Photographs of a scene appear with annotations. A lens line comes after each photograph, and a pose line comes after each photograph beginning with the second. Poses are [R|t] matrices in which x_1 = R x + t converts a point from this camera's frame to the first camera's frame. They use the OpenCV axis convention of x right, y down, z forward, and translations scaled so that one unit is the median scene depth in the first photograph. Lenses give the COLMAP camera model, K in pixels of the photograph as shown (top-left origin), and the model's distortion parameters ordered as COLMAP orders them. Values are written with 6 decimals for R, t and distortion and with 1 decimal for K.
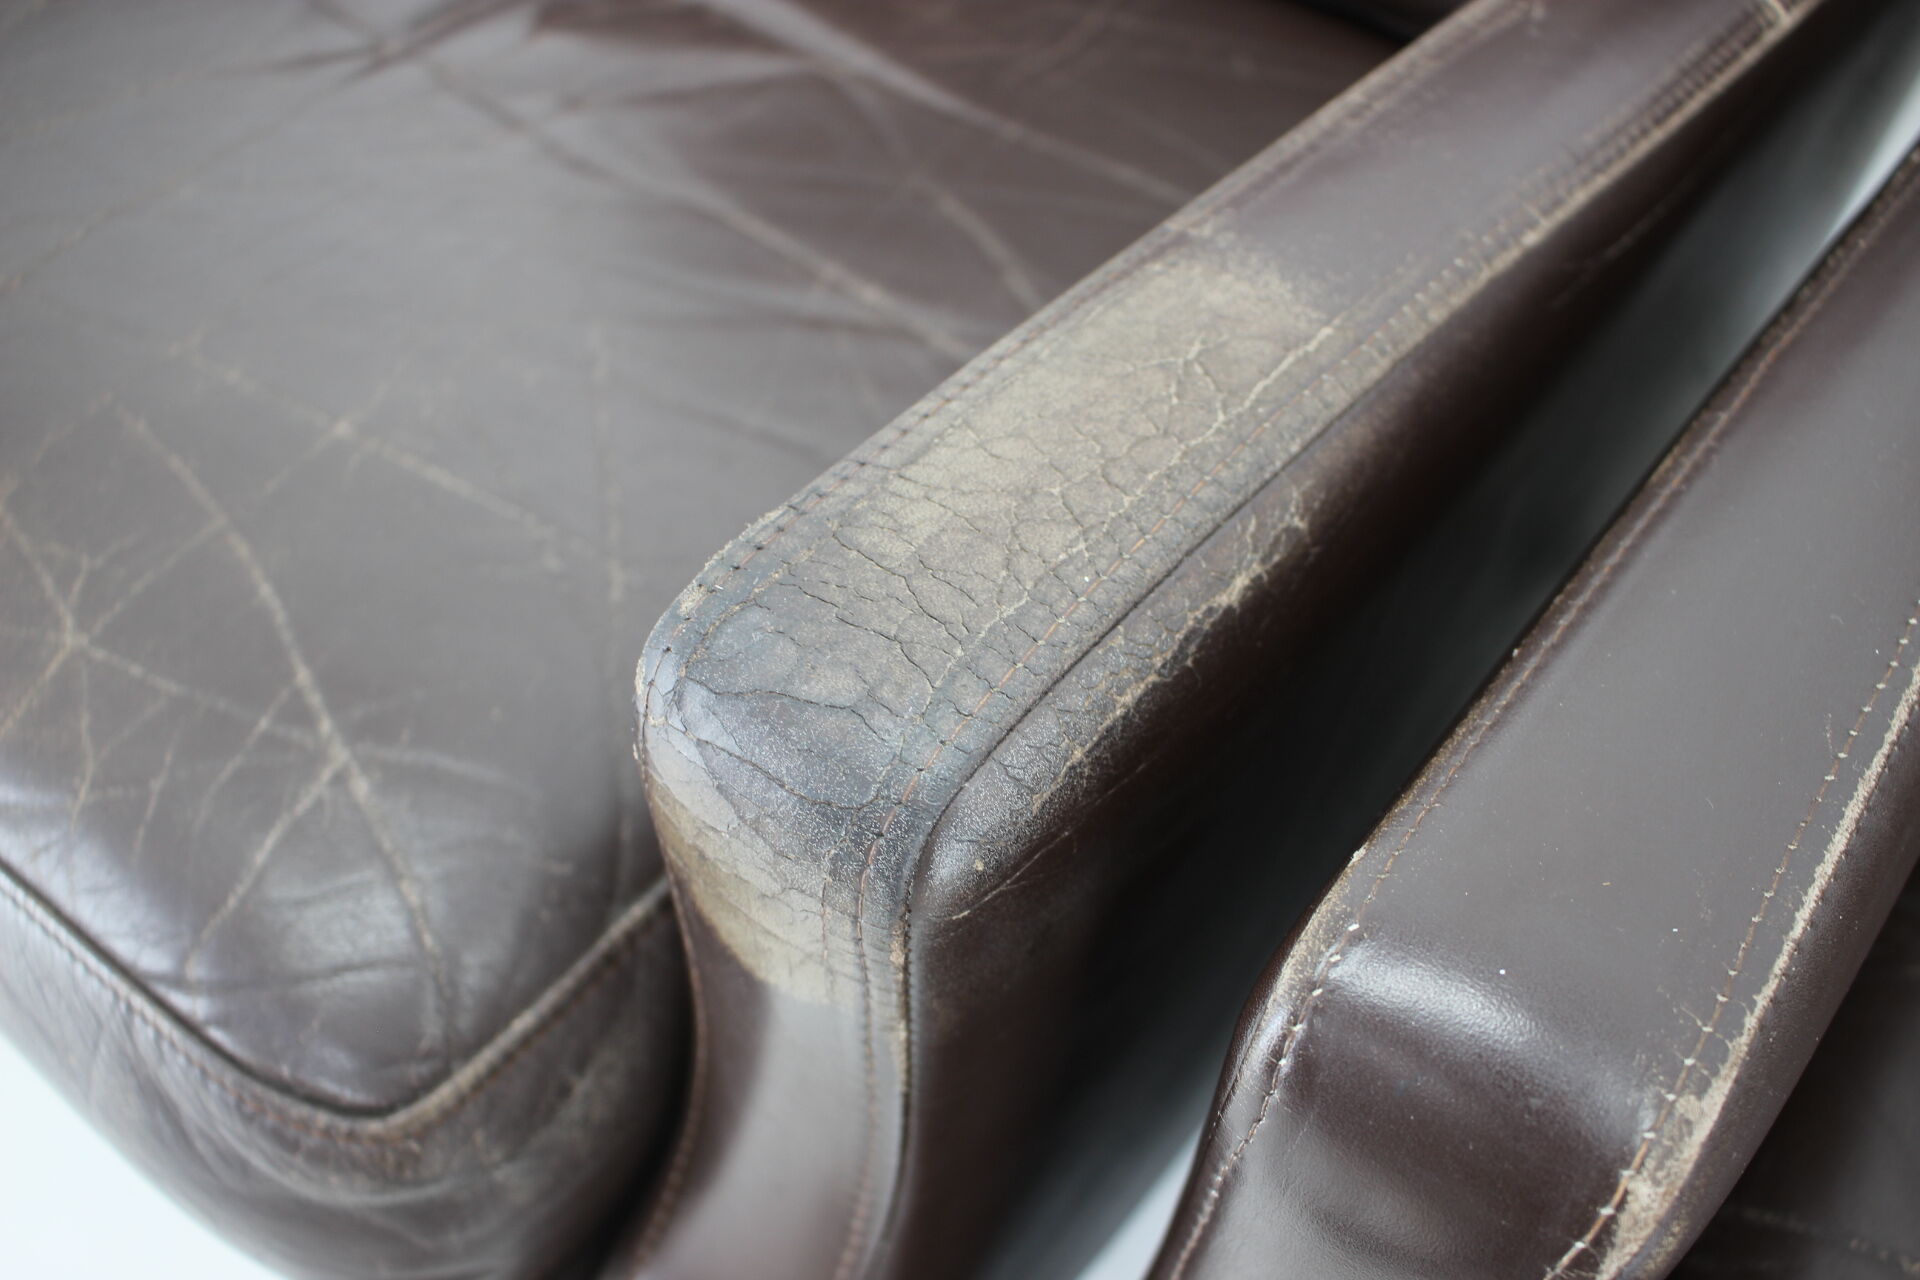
lens RADIAL K [[1762.2, 0, 999.0], [0, 1762.2, 646.6], [0, 0, 1]] dist [-0.148474, 0.120969]
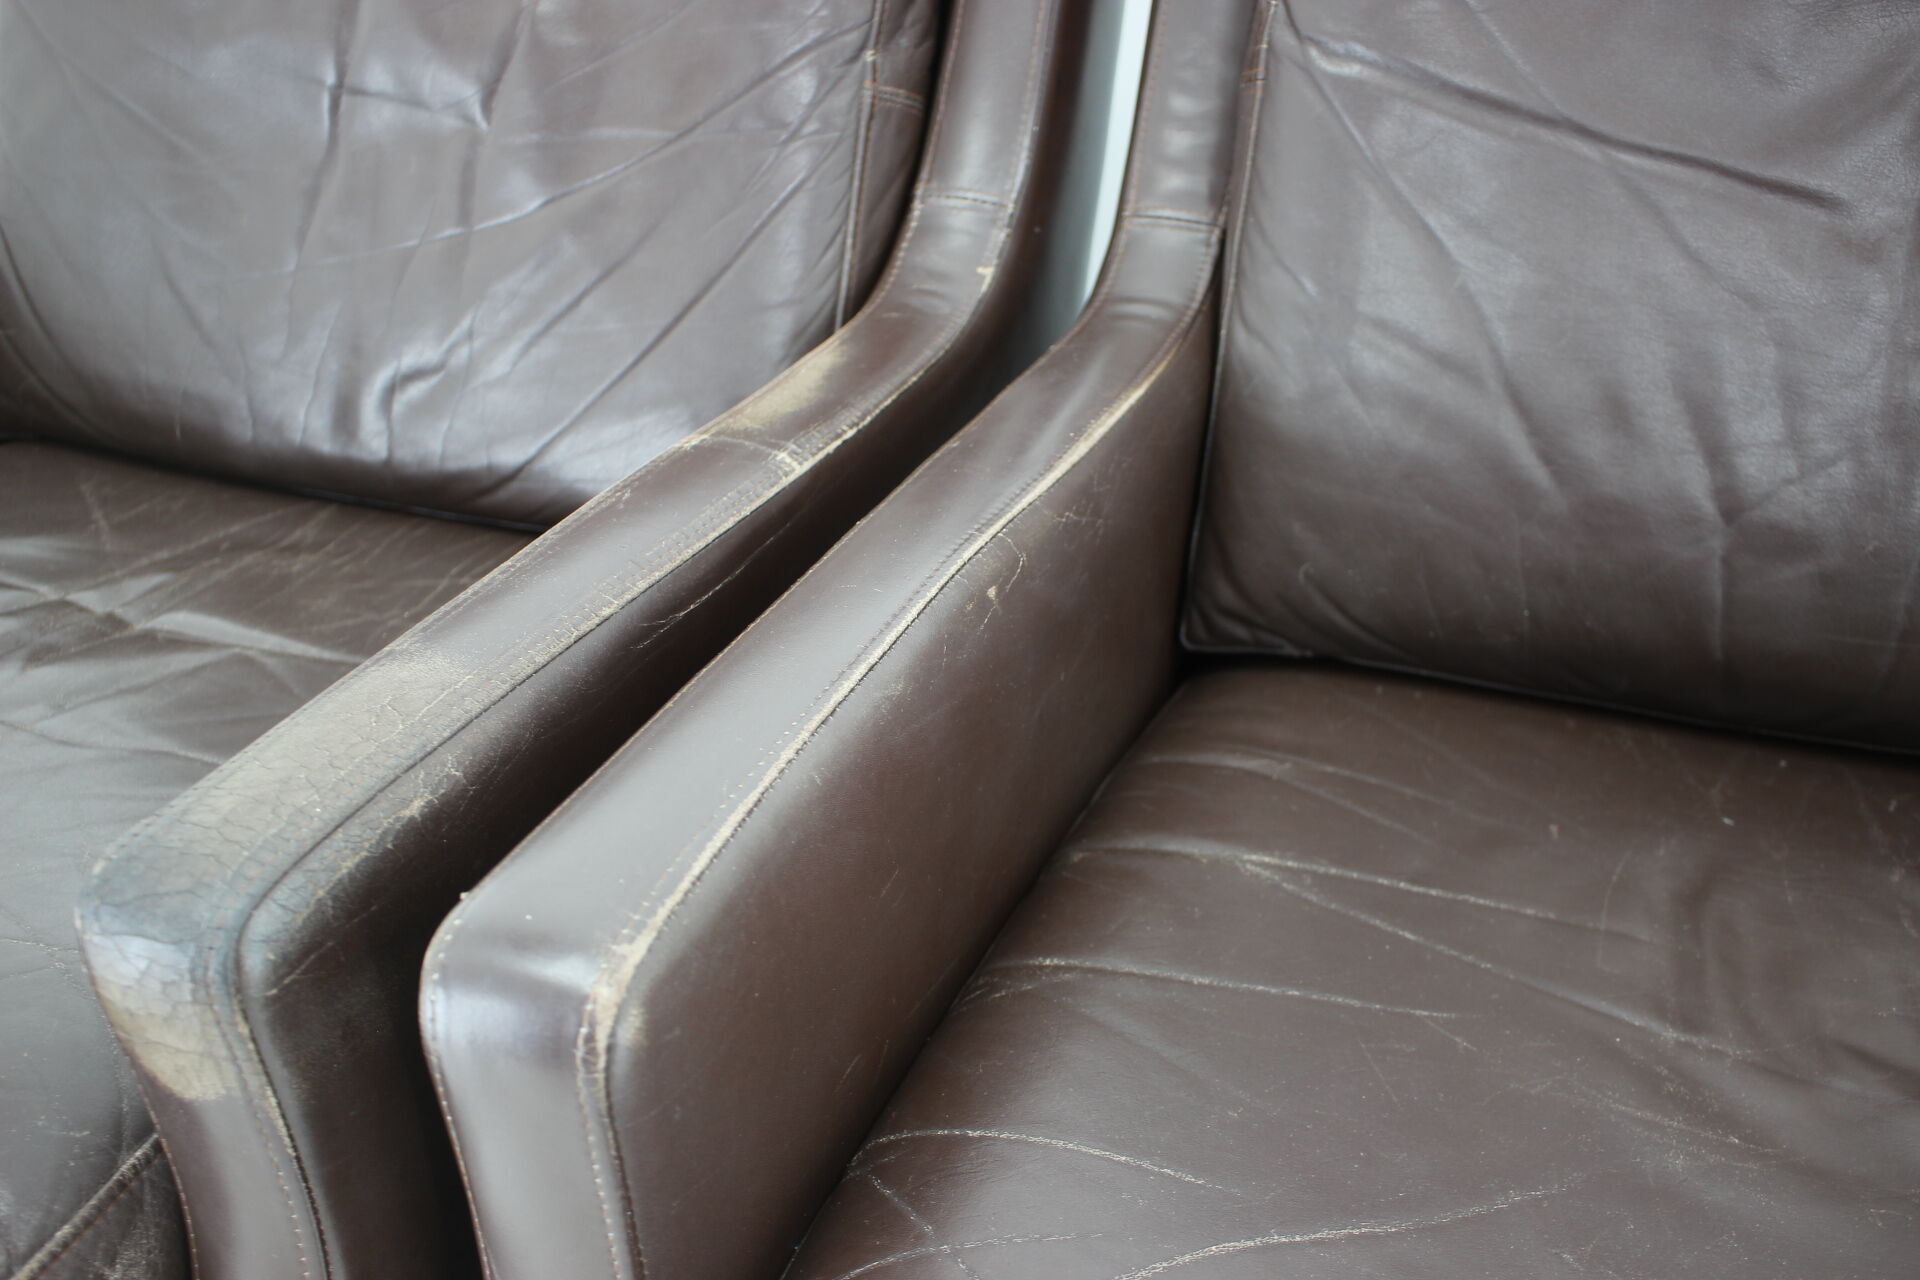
lens RADIAL K [[1762.2, 0, 999.0], [0, 1762.2, 646.6], [0, 0, 1]] dist [-0.148474, 0.120969]
pose [[0.948229, -0.215924, 0.232892, 0.337858], [0.280649, 0.912950, -0.296242, 0.534486], [-0.148653, 0.346266, 0.926284, -0.833562]]
